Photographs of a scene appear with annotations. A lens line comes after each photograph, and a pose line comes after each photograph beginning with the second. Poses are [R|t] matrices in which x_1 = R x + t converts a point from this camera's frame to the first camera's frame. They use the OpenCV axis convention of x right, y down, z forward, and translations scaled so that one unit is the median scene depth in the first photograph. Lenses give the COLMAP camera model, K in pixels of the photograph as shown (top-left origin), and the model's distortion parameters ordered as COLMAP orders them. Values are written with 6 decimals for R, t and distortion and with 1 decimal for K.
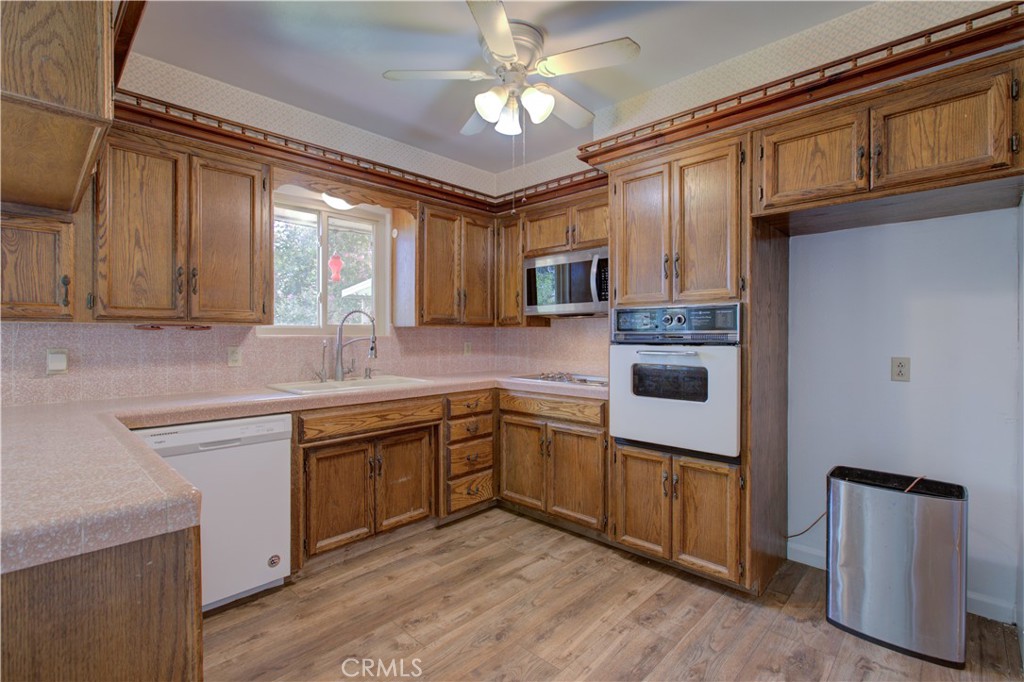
lens RADIAL K [[475.1, 0, 519.6], [0, 475.1, 337.5], [0, 0, 1]] dist [-0.007155, 0.005506]
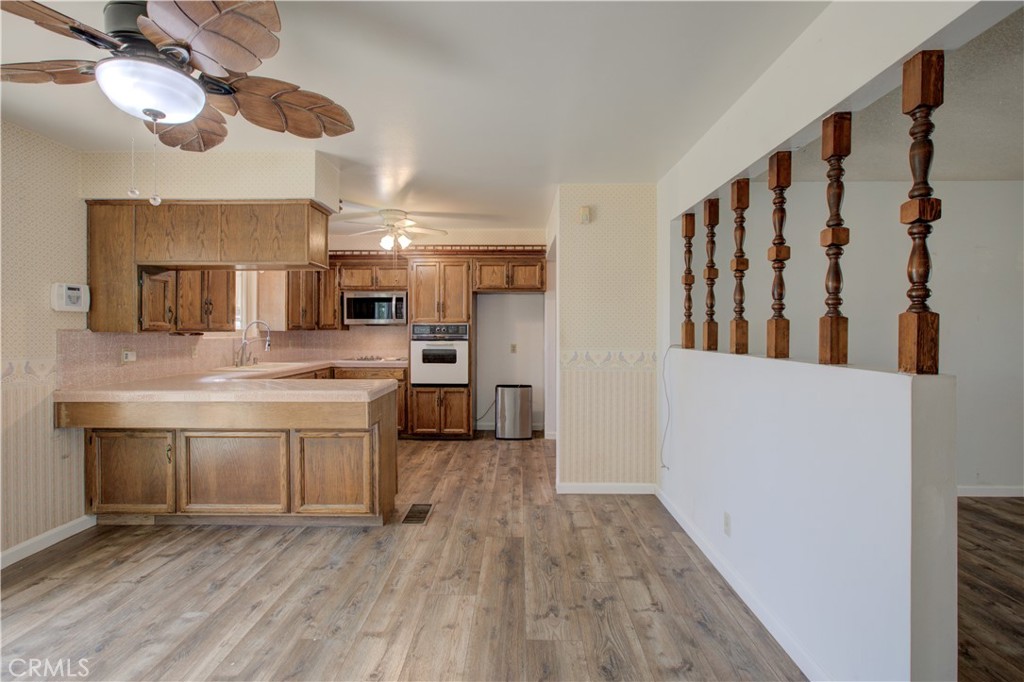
lens RADIAL K [[475.1, 0, 515.9], [0, 475.1, 334.4], [0, 0, 1]] dist [-0.007155, 0.005506]
pose [[0.730403, -0.004211, 0.683004, -0.954363], [-0.001481, 0.999969, 0.007749, -0.032381], [-0.683015, -0.006671, 0.730374, -0.912340]]
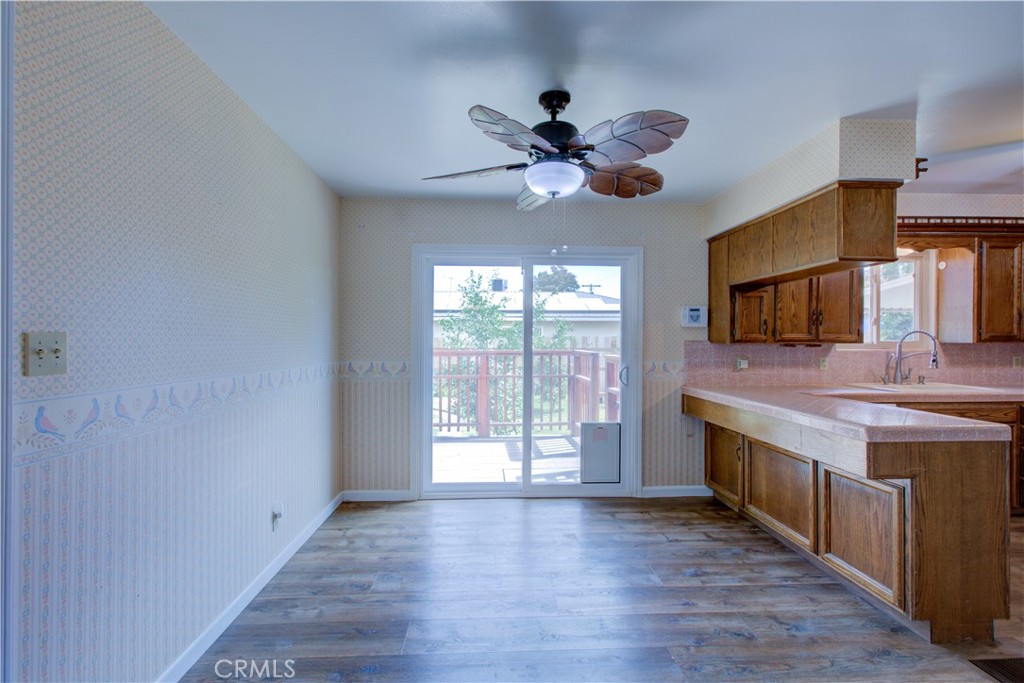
lens RADIAL K [[475.1, 0, 508.0], [0, 475.1, 338.0], [0, 0, 1]] dist [-0.007155, 0.005506]
pose [[0.717069, -0.002245, -0.696999, -0.289585], [-0.003466, 0.999971, -0.006787, -0.030299], [0.696994, 0.007283, 0.717040, -0.849683]]
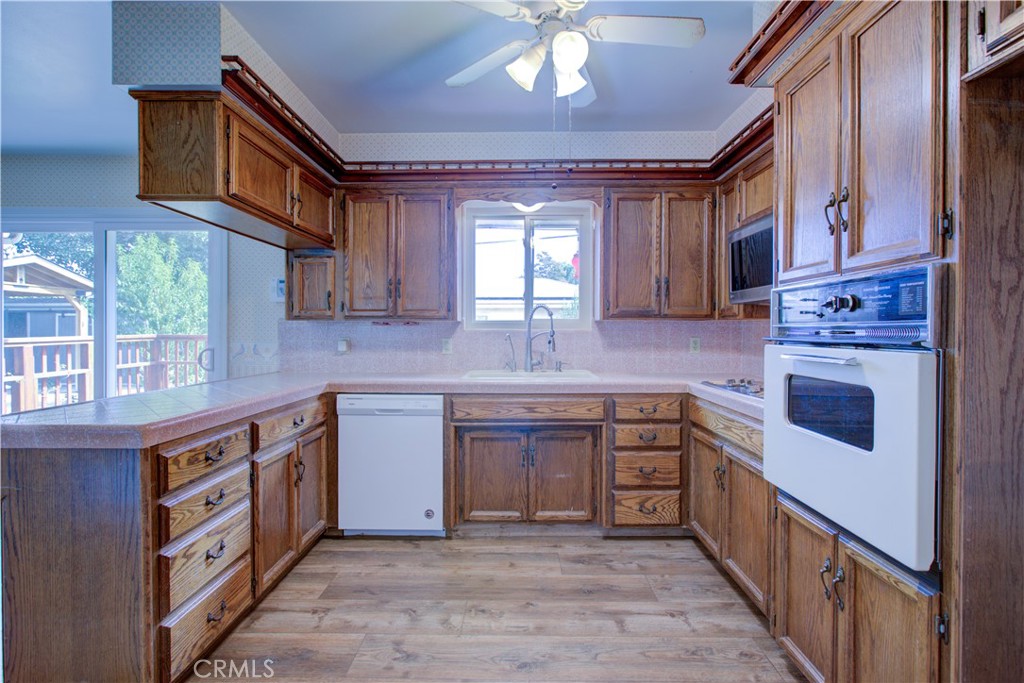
lens RADIAL K [[475.1, 0, 515.1], [0, 475.1, 334.0], [0, 0, 1]] dist [-0.007155, 0.005506]
pose [[0.677078, 0.007905, -0.735869, 0.466601], [-0.004706, 0.999968, 0.006412, -0.000879], [0.735896, -0.000878, 0.677094, 0.297641]]
